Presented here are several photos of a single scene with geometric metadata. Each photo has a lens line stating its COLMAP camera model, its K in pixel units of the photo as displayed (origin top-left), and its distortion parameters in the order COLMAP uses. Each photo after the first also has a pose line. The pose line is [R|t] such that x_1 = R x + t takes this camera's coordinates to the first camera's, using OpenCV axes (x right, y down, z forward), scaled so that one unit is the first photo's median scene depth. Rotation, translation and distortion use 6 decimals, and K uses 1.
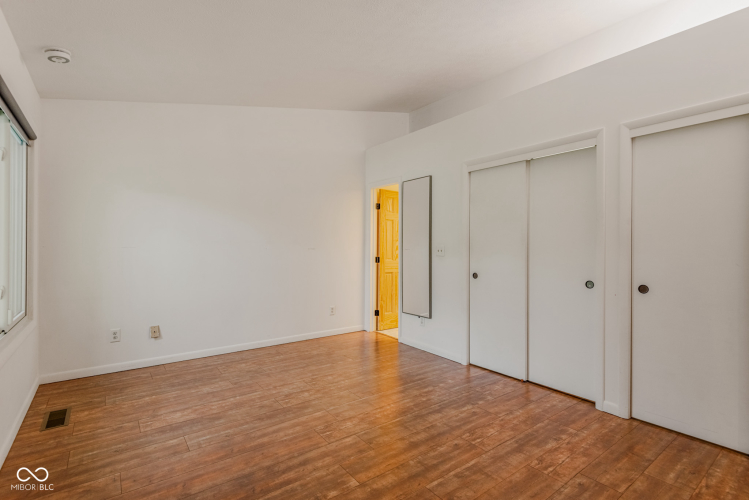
lens RADIAL K [[341.8, 0, 374.5], [0, 341.8, 250.0], [0, 0, 1]] dist [0.030985, -0.018331]
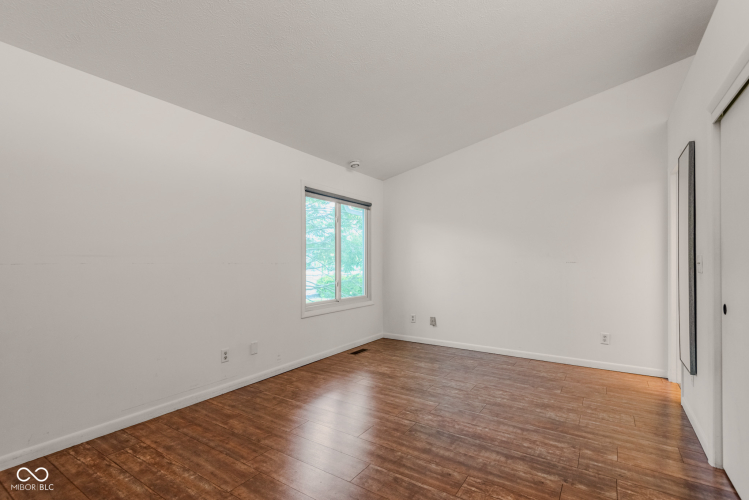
lens RADIAL K [[341.8, 0, 374.5], [0, 341.8, 250.0], [0, 0, 1]] dist [0.030985, -0.018331]
pose [[0.357522, -0.038575, -0.933108, 0.772436], [-0.002009, 0.999112, -0.042074, 0.012698], [0.933903, 0.016917, 0.357127, 0.362769]]
